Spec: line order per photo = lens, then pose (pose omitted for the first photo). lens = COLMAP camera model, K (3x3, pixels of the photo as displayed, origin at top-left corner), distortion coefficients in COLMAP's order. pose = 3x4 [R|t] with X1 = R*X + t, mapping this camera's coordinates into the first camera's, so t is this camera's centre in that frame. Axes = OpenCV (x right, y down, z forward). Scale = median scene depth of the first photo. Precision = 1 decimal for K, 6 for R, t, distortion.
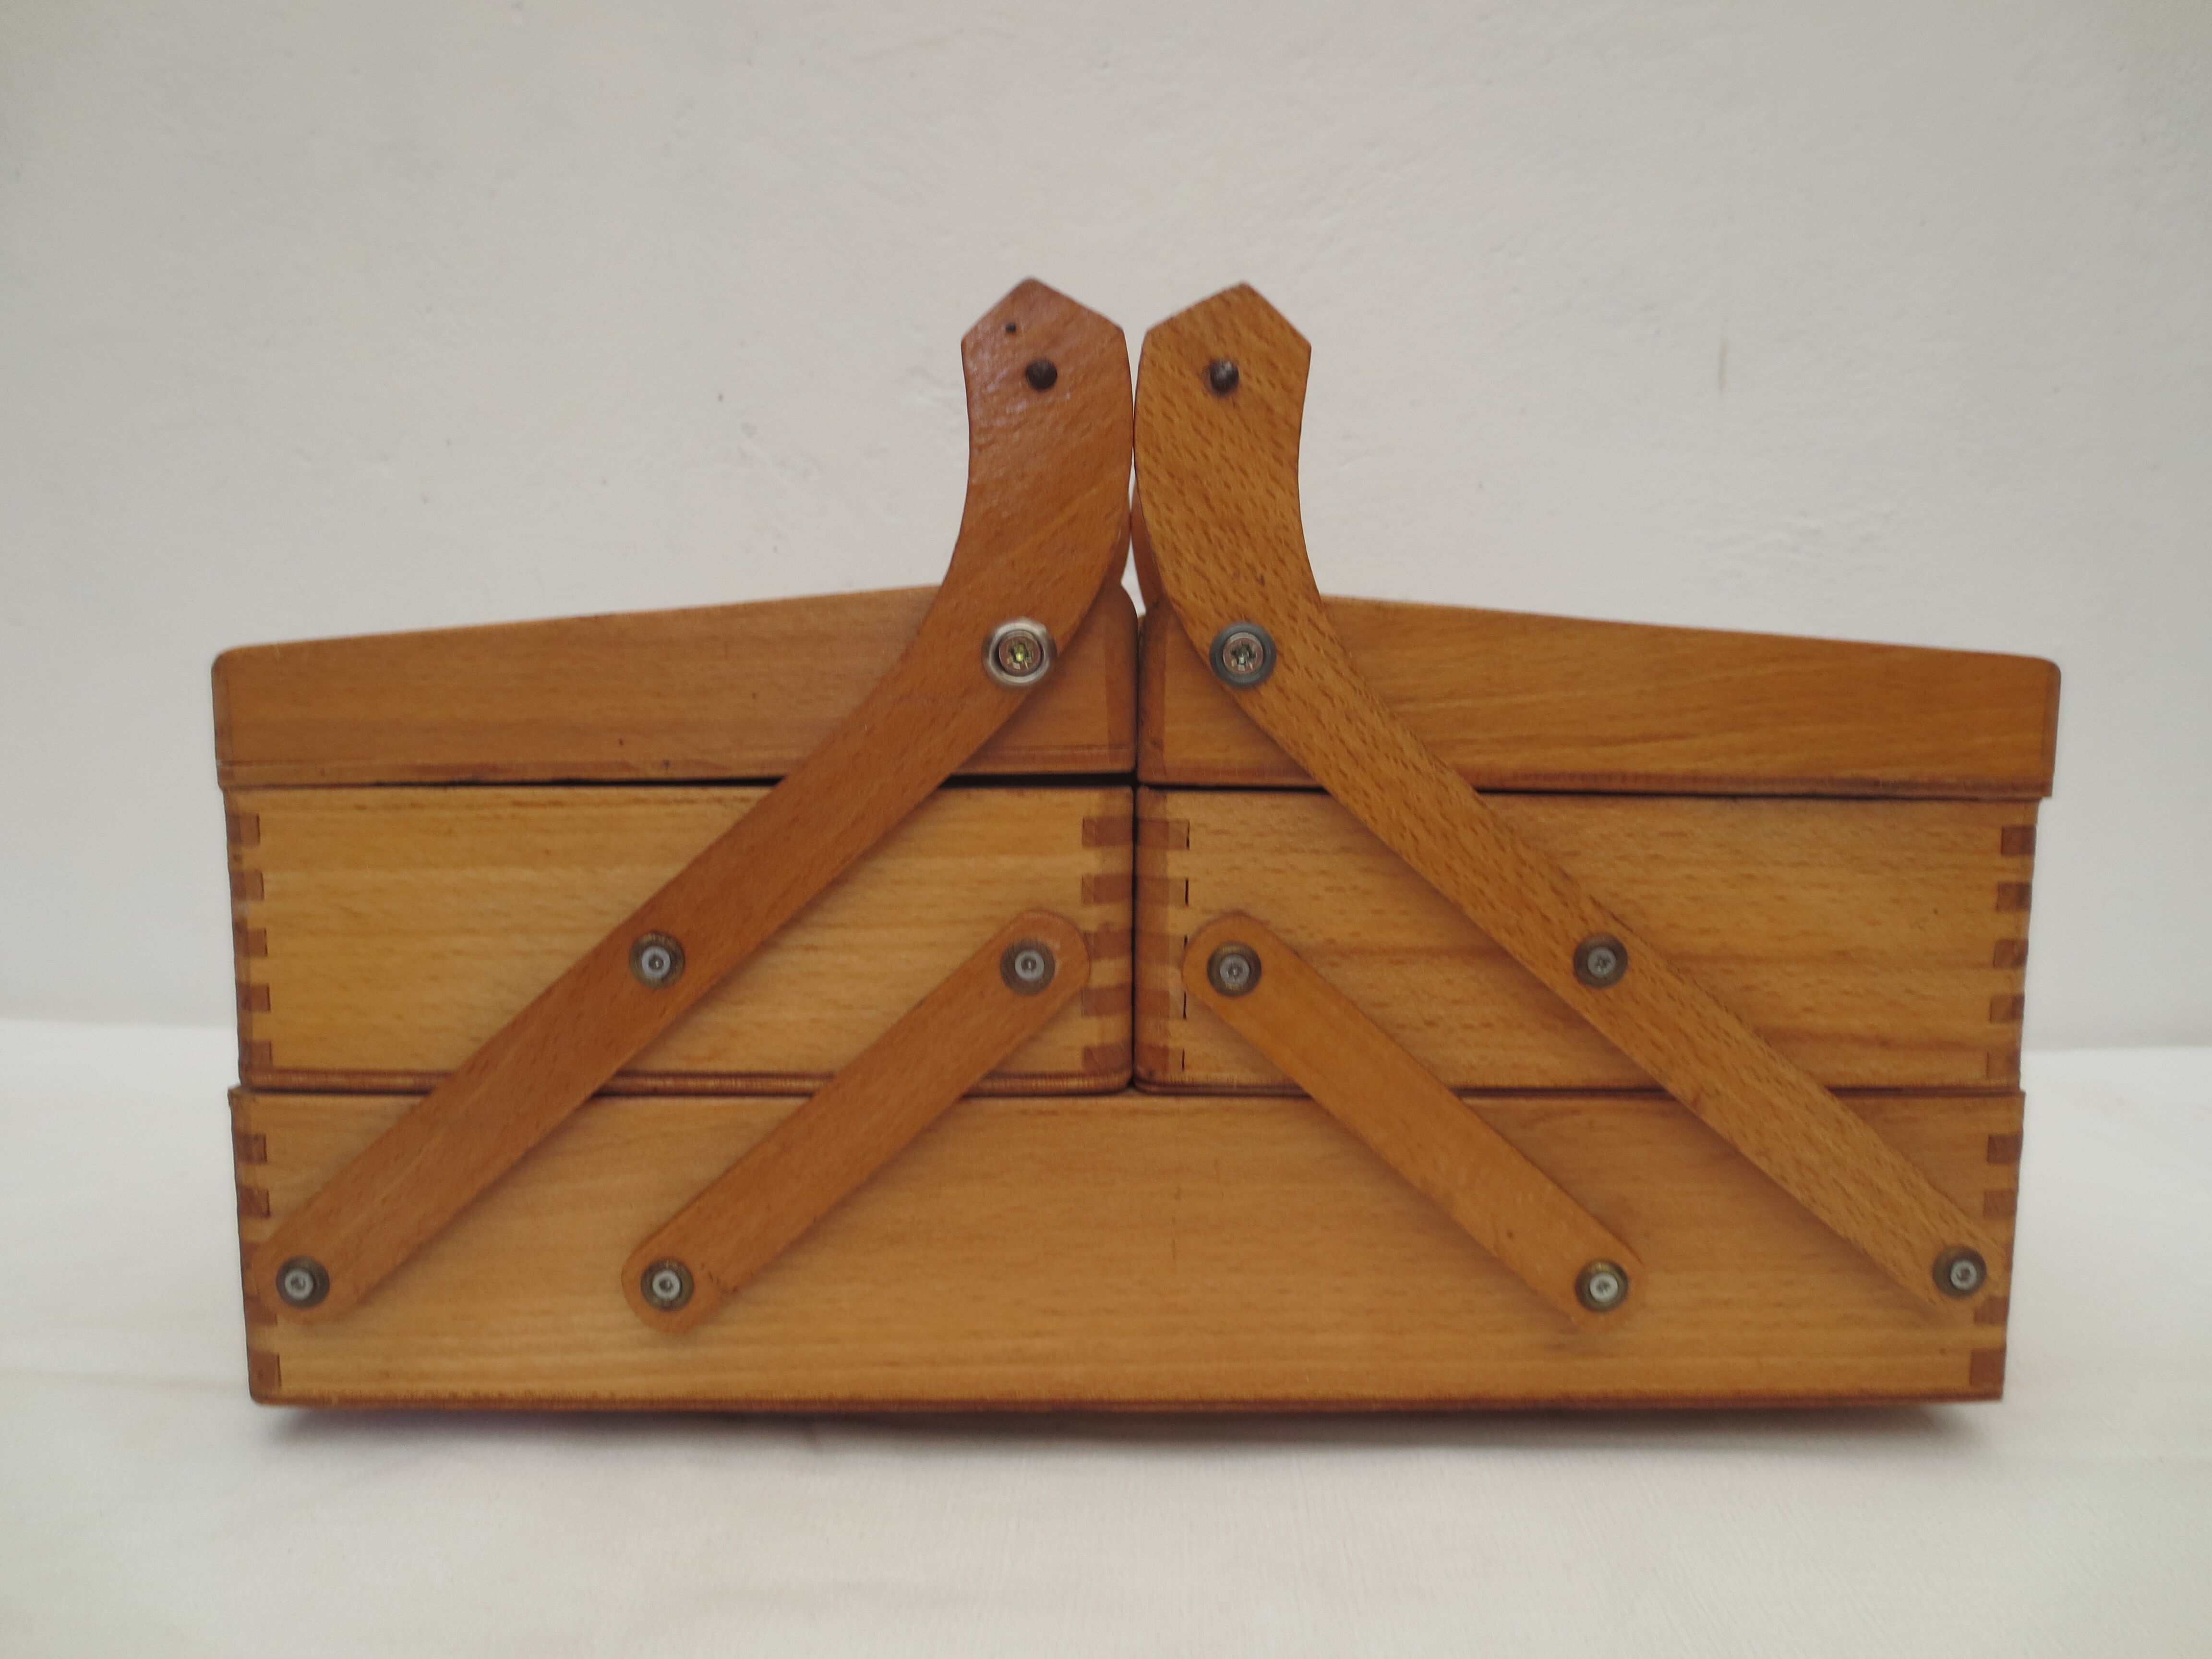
lens RADIAL K [[1570.3, 0, 1109.4], [0, 1570.3, 823.1], [0, 0, 1]] dist [-0.035809, 0.016088]
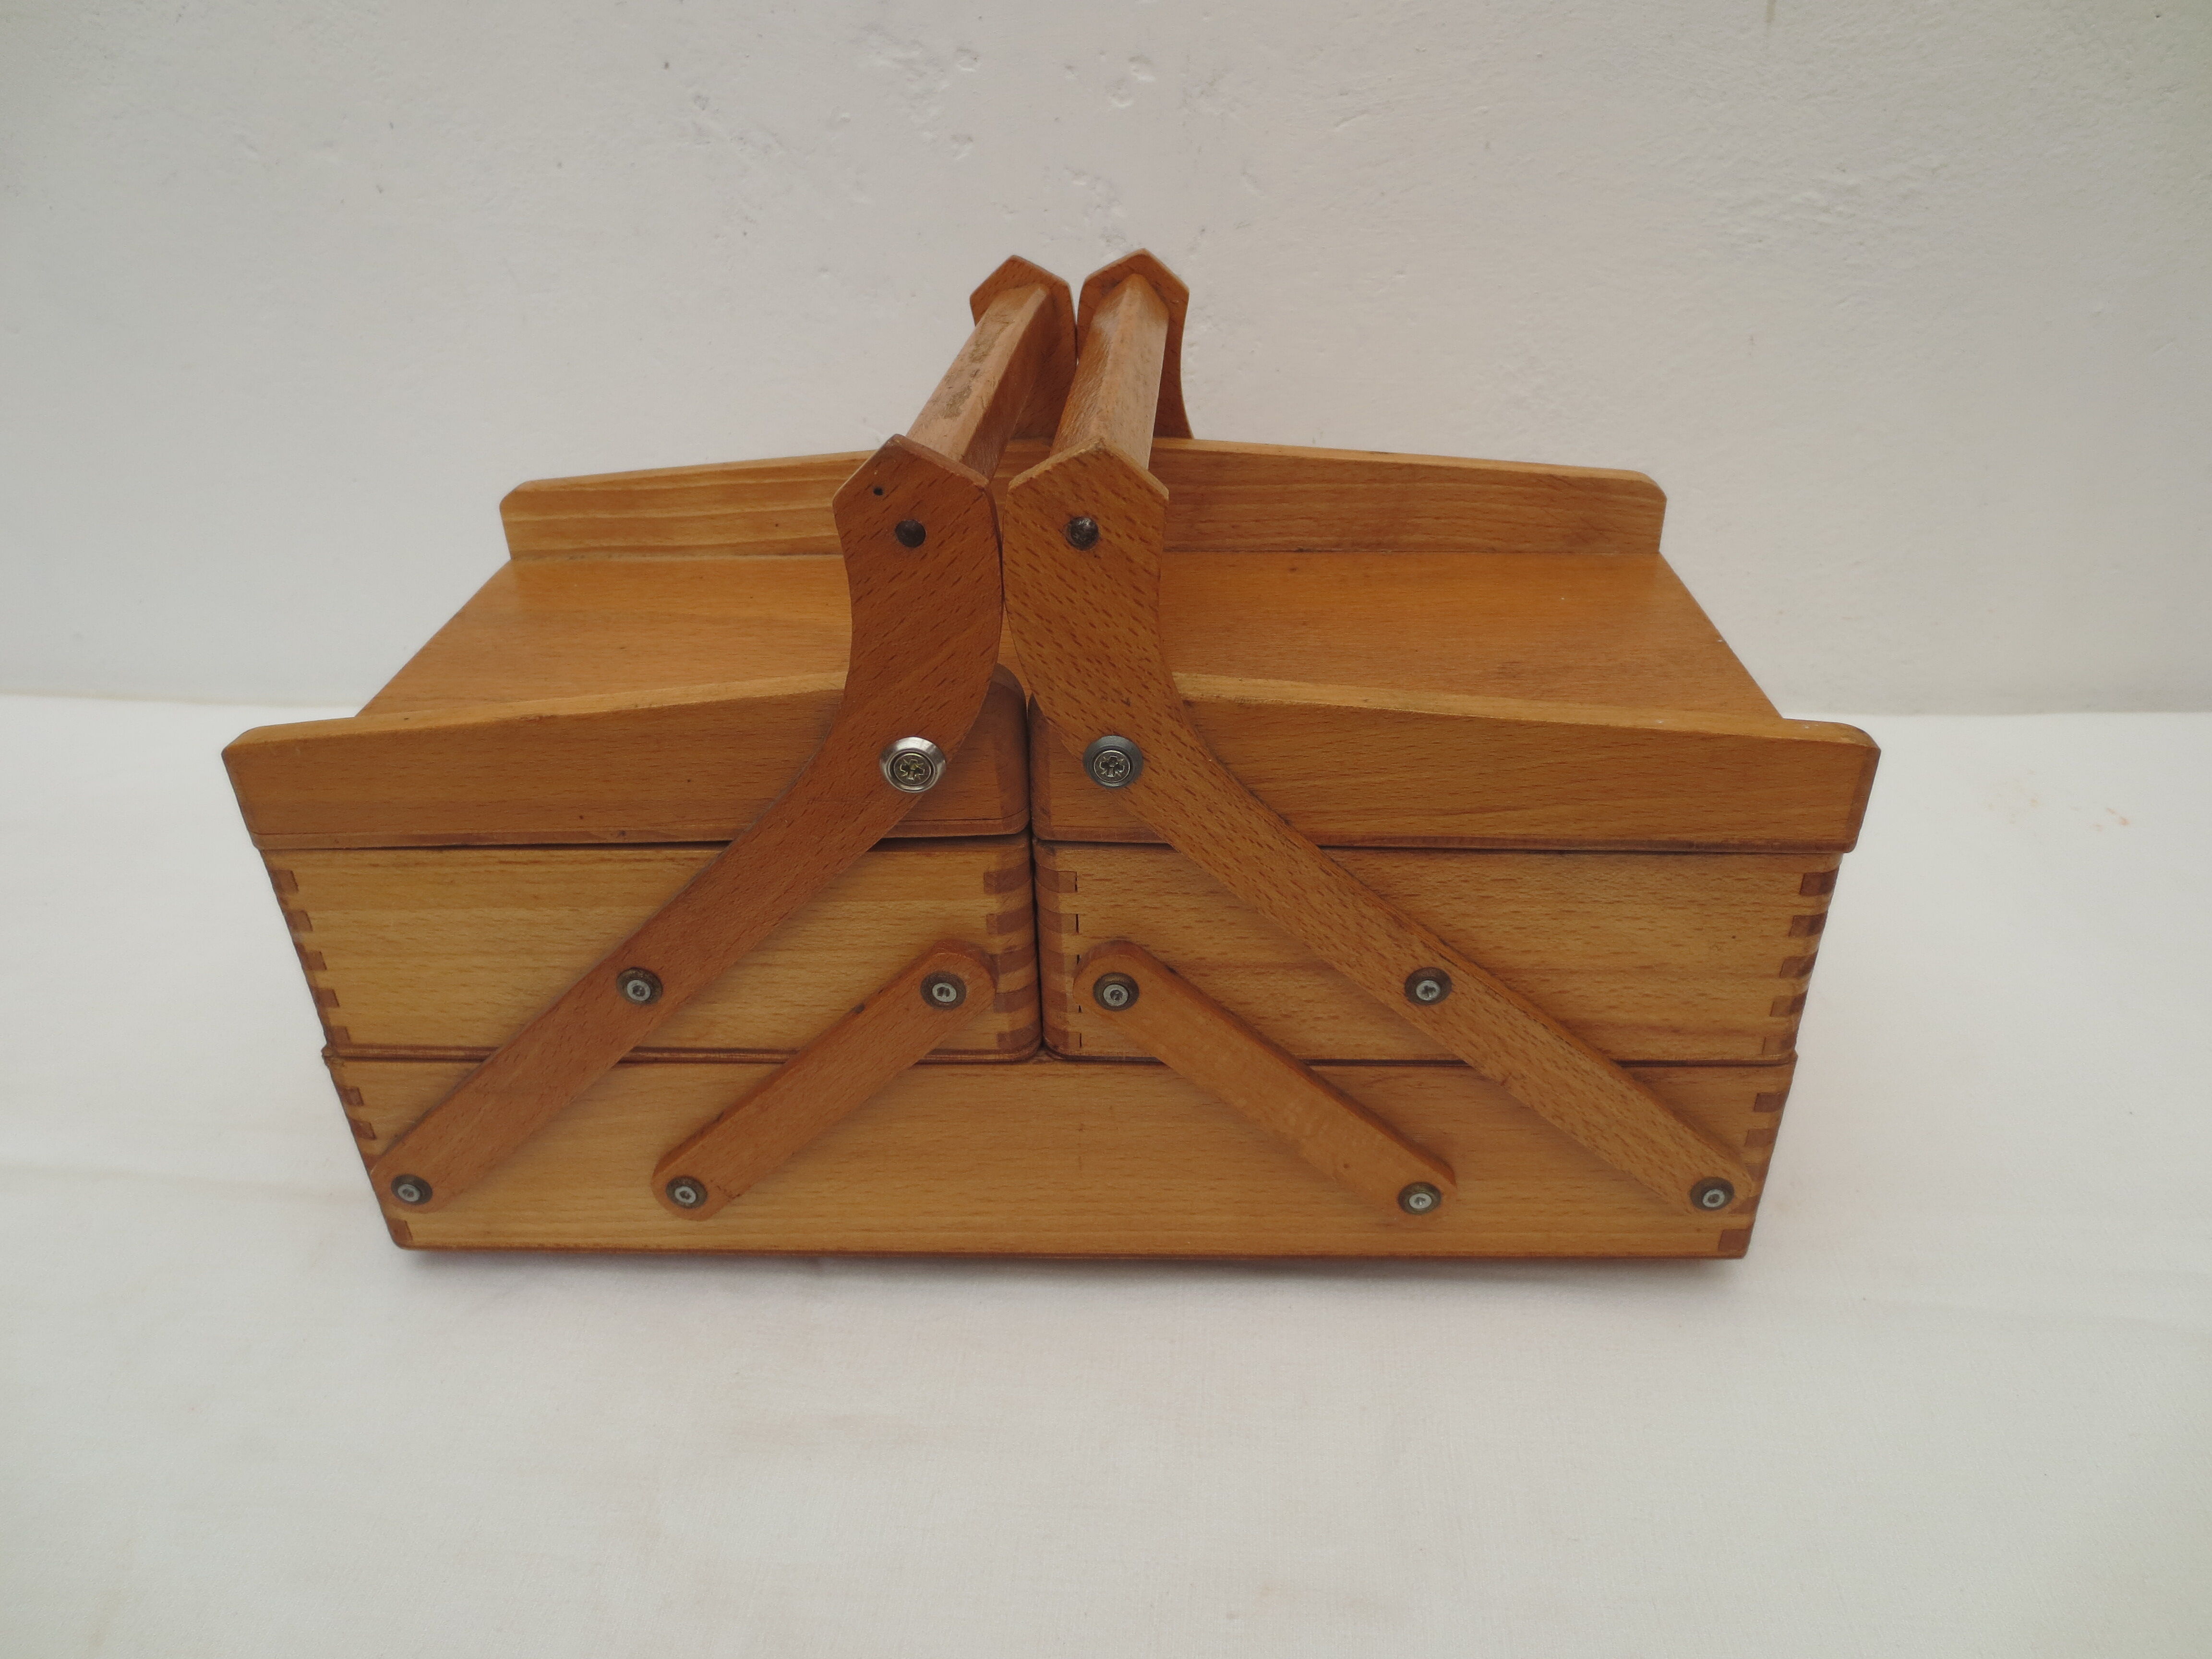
lens RADIAL K [[1570.3, 0, 1109.8], [0, 1570.3, 821.7], [0, 0, 1]] dist [-0.035809, 0.016088]
pose [[0.998354, -0.001806, -0.057316, 0.140652], [0.025583, 0.908555, 0.416982, -0.511660], [0.051322, -0.417762, 0.907106, -0.026606]]
